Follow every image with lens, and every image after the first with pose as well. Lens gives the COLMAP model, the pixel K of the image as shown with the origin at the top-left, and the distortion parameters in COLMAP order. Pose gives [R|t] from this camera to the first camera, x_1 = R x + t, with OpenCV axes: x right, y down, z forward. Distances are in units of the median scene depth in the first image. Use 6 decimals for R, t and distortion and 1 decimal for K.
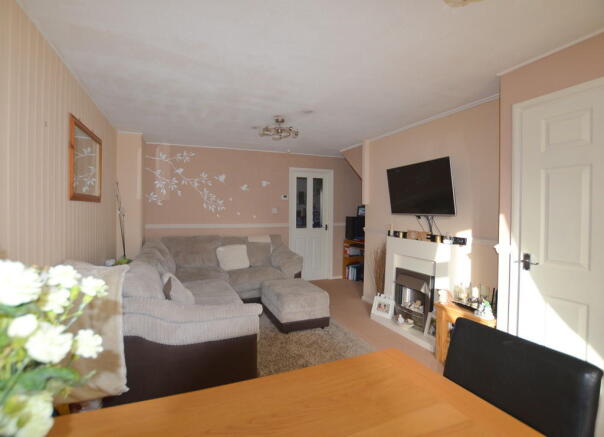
lens RADIAL K [[289.2, 0, 302.0], [0, 289.2, 218.5], [0, 0, 1]] dist [-0.002606, -0.000048]
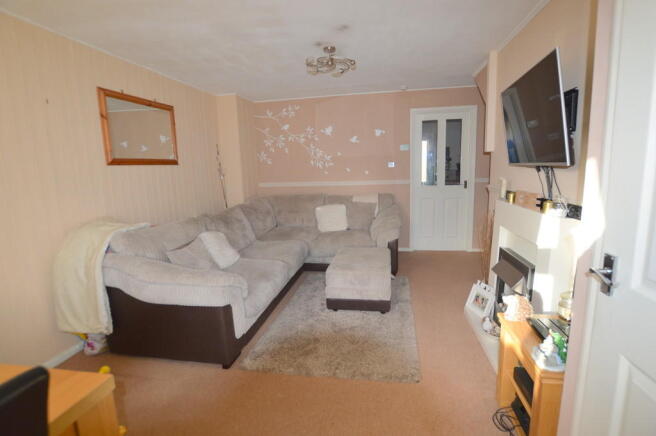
lens RADIAL K [[308.3, 0, 328.0], [0, 308.3, 218.0], [0, 0, 1]] dist [-0.024474, 0.000016]
pose [[0.859896, 0.049230, -0.508090, 0.248497], [0.023098, 0.990567, 0.135070, 0.000969], [0.509946, -0.127882, 0.850647, 0.161165]]
